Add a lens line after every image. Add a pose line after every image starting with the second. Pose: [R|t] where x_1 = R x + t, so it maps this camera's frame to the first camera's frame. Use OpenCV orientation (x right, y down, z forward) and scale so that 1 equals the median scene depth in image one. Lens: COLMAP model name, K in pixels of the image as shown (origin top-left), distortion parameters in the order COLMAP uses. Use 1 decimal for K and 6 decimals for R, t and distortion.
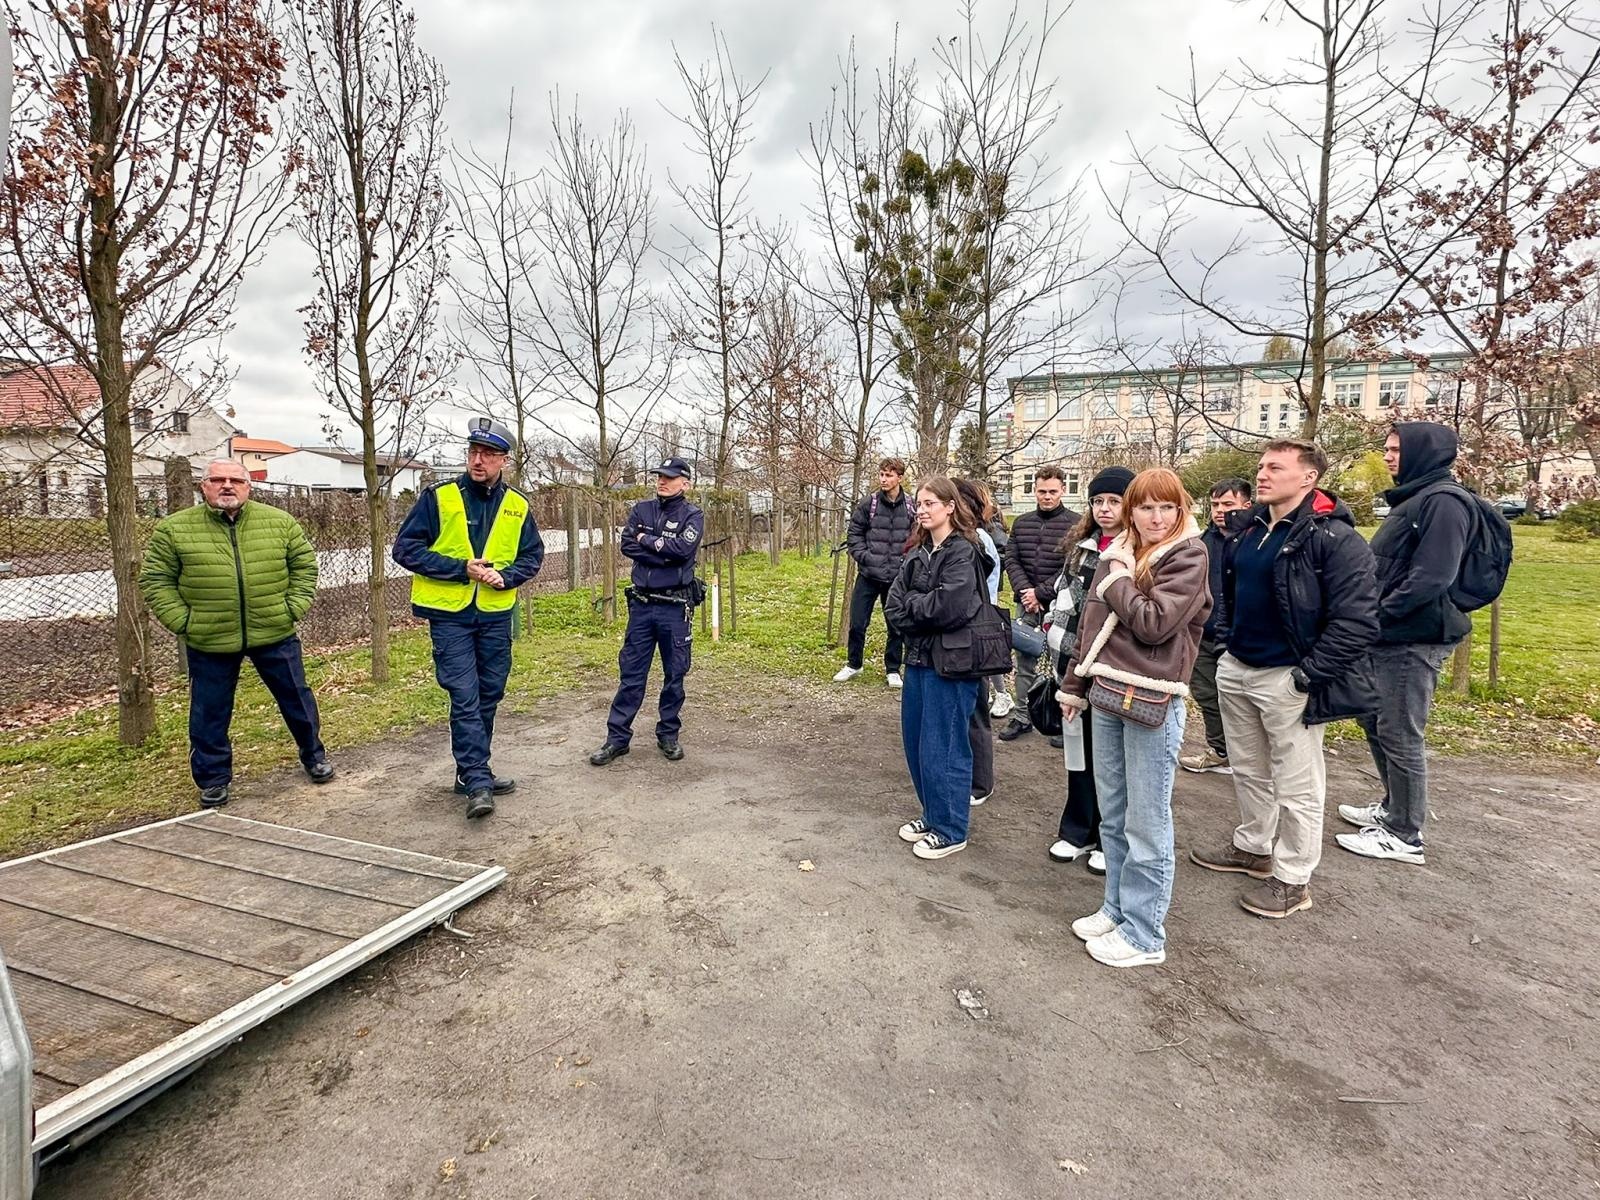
lens RADIAL K [[707.6, 0, 803.3], [0, 707.6, 546.6], [0, 0, 1]] dist [-0.001272, 0.000317]
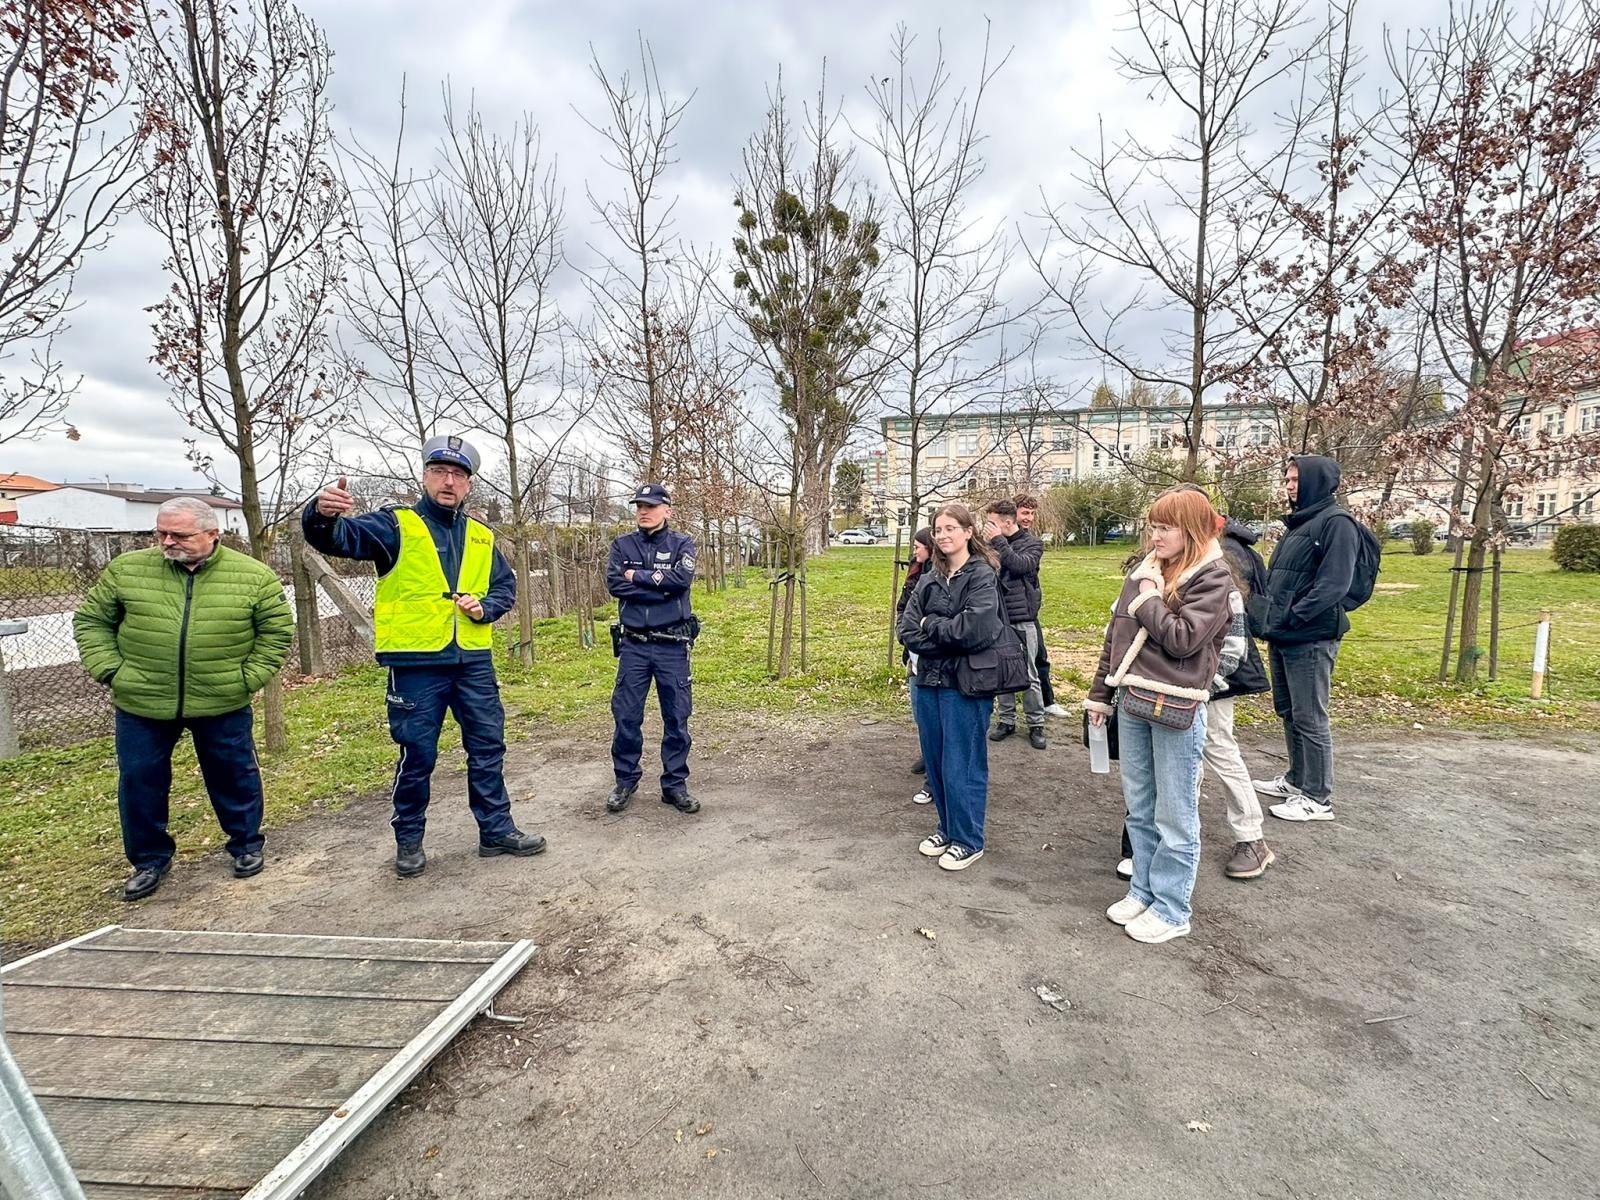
lens RADIAL K [[683.5, 0, 820.9], [0, 683.5, 600.1], [0, 0, 1]] dist [-0.000846, 0.000024]
pose [[0.972686, -0.039544, 0.228730, -0.190668], [0.033094, 0.998941, 0.031970, 0.002024], [-0.229752, -0.023527, 0.972965, 0.056326]]
